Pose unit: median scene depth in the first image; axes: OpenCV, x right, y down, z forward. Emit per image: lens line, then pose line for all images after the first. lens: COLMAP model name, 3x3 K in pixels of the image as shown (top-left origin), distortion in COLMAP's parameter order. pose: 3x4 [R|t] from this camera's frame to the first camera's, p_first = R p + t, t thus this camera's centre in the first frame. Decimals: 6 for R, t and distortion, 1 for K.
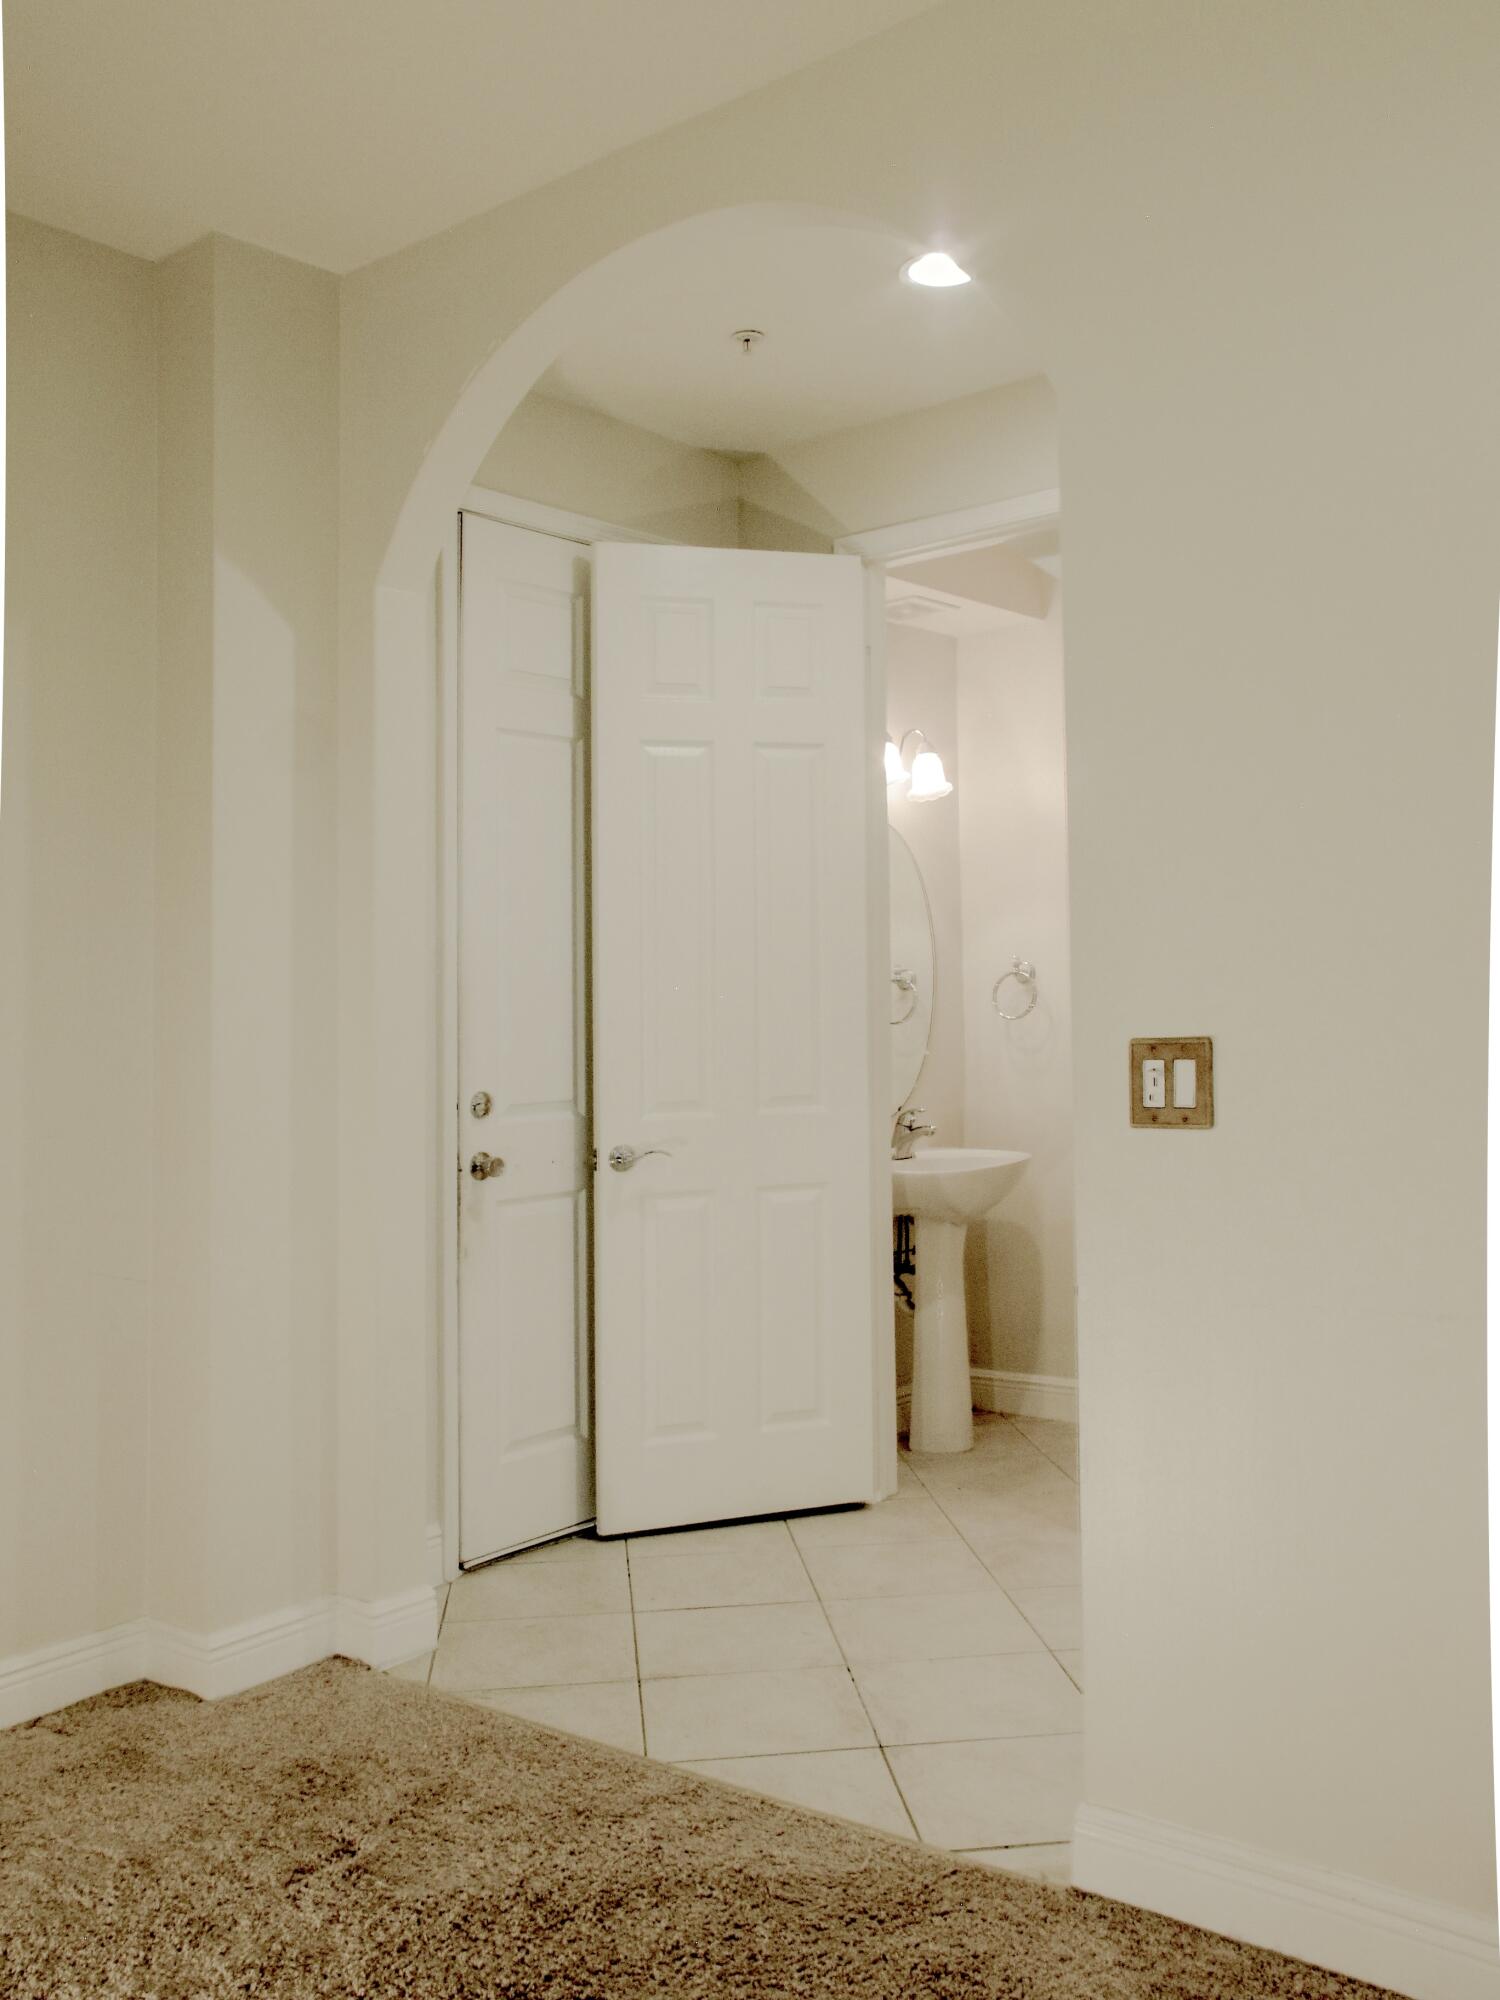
lens RADIAL K [[1704.4, 0, 752.9], [0, 1704.4, 979.6], [0, 0, 1]] dist [0.081568, -0.005828]
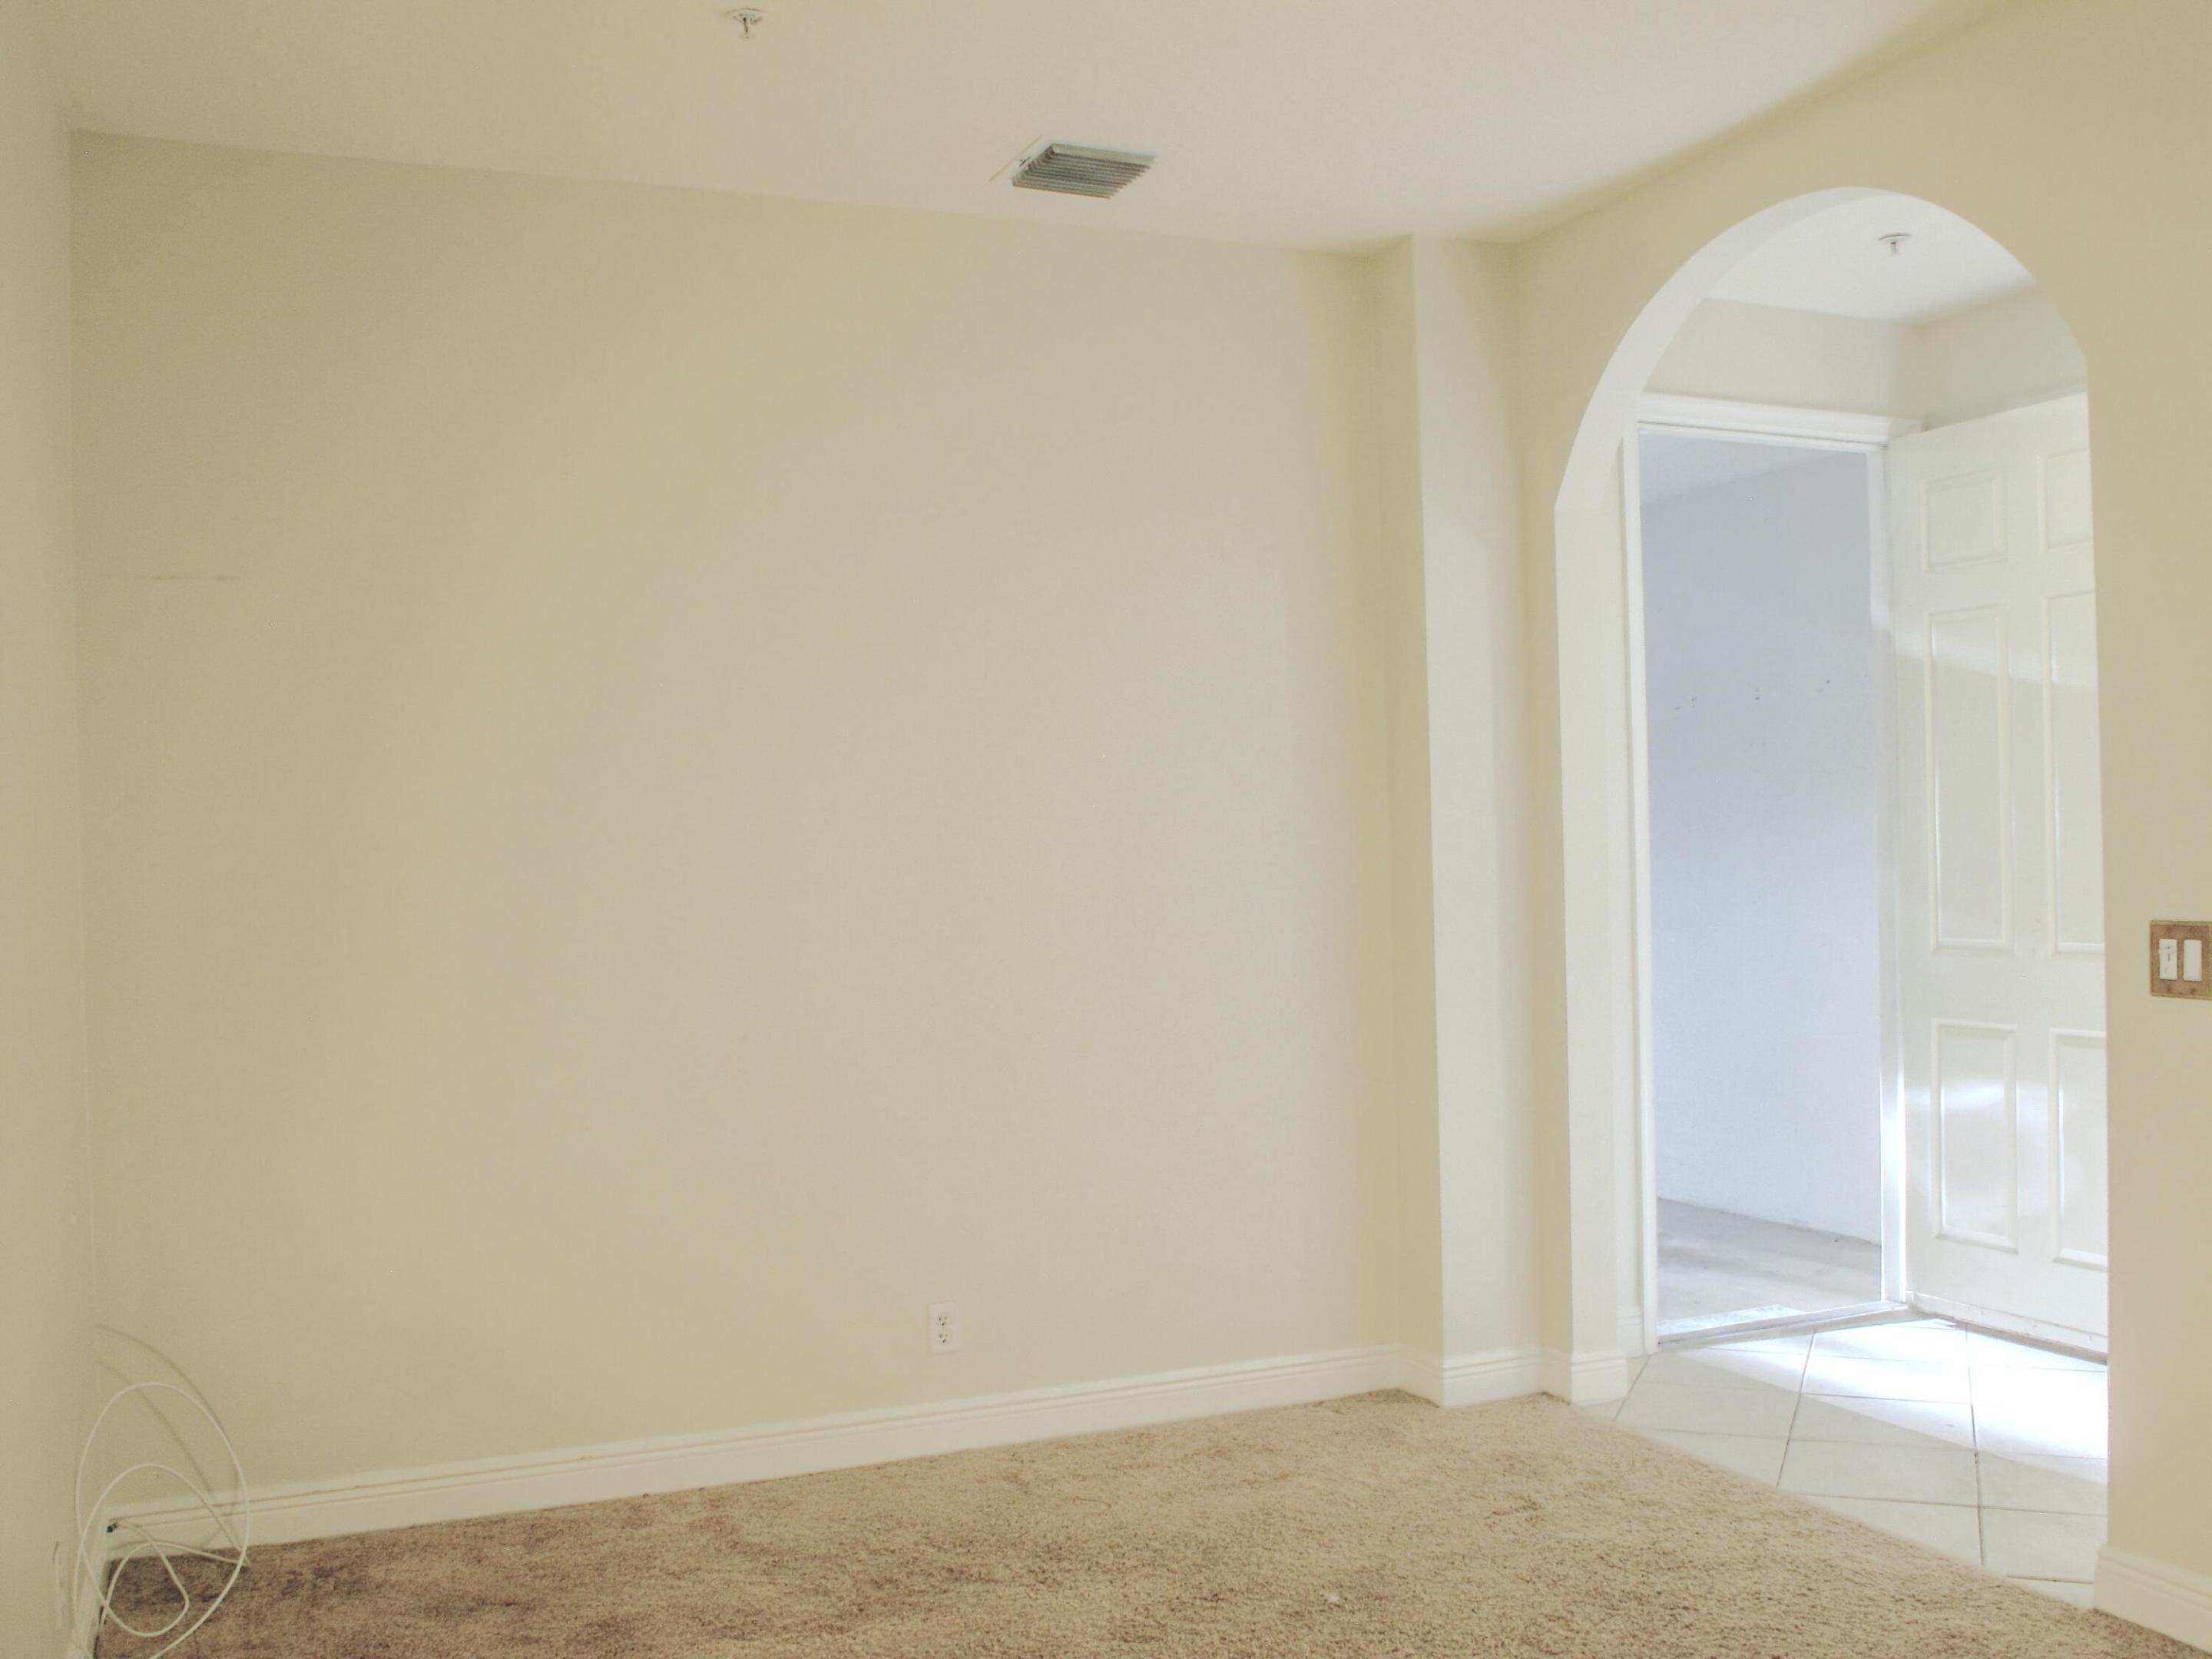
lens RADIAL K [[1885.1, 0, 1099.7], [0, 1885.1, 826.8], [0, 0, 1]] dist [0.081568, -0.005828]
pose [[0.873119, -0.009452, -0.487416, 0.196718], [0.026303, 0.999269, 0.027738, -0.070386], [0.486798, -0.037039, 0.872729, -0.417958]]
